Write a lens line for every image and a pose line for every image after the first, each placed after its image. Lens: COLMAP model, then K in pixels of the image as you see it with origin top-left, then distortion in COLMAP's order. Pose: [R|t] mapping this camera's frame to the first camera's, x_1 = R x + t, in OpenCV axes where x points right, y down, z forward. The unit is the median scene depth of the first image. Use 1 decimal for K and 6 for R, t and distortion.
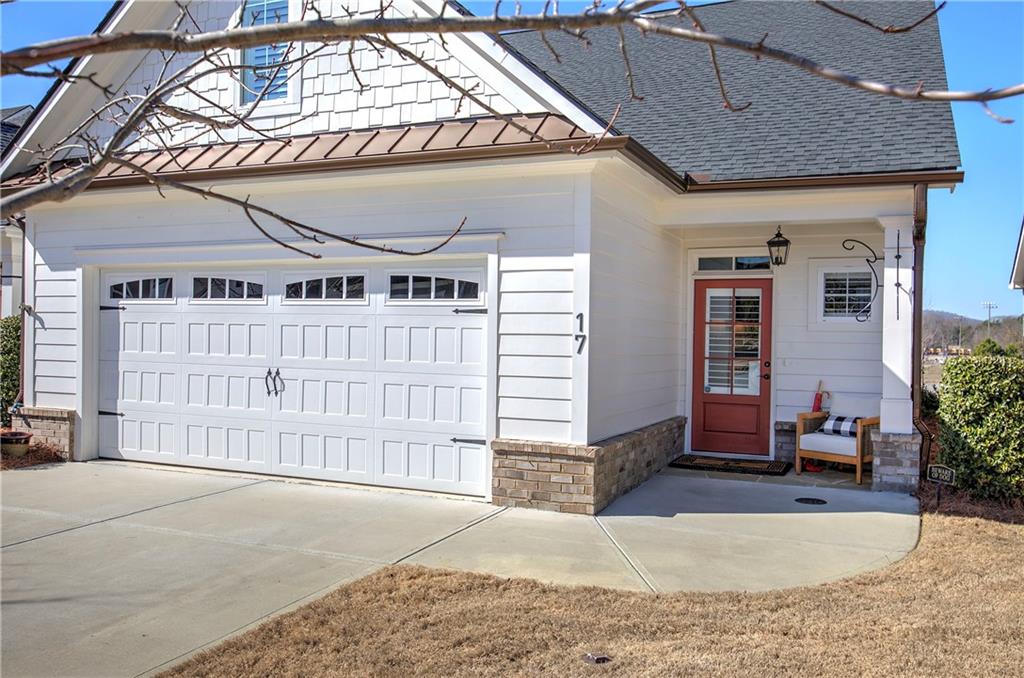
lens RADIAL K [[860.2, 0, 512.1], [0, 860.2, 340.6], [0, 0, 1]] dist [0.016313, -0.014514]
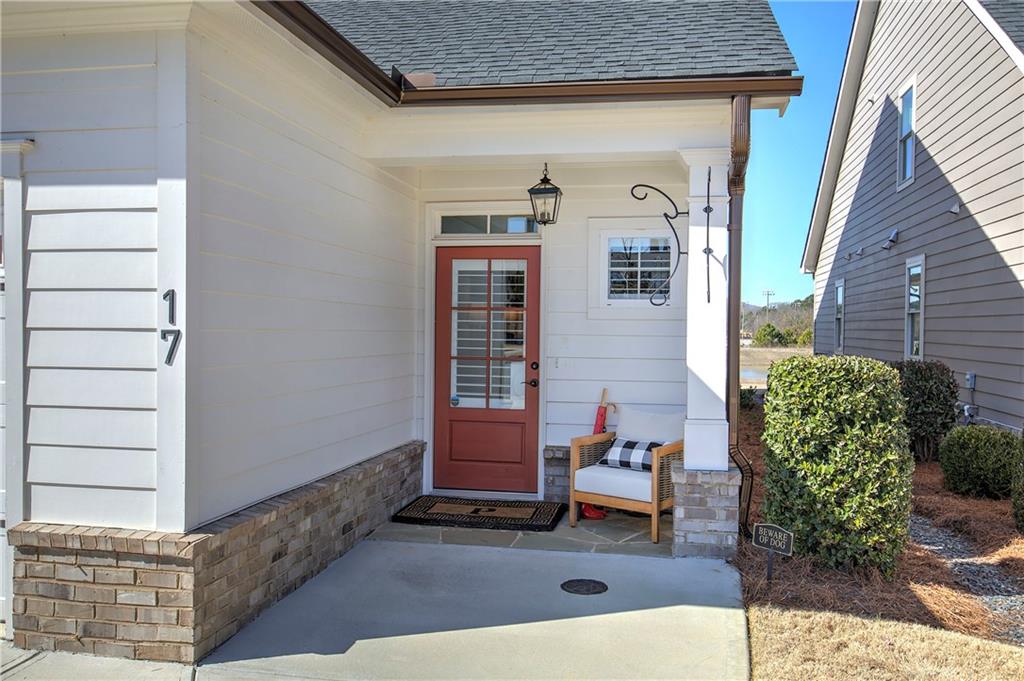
lens RADIAL K [[860.2, 0, 512.0], [0, 860.2, 338.4], [0, 0, 1]] dist [0.016313, -0.014514]
pose [[0.976640, -0.009080, 0.214690, 0.151322], [0.006248, 0.999884, 0.013865, -0.006369], [-0.214791, -0.012200, 0.976584, 0.372104]]
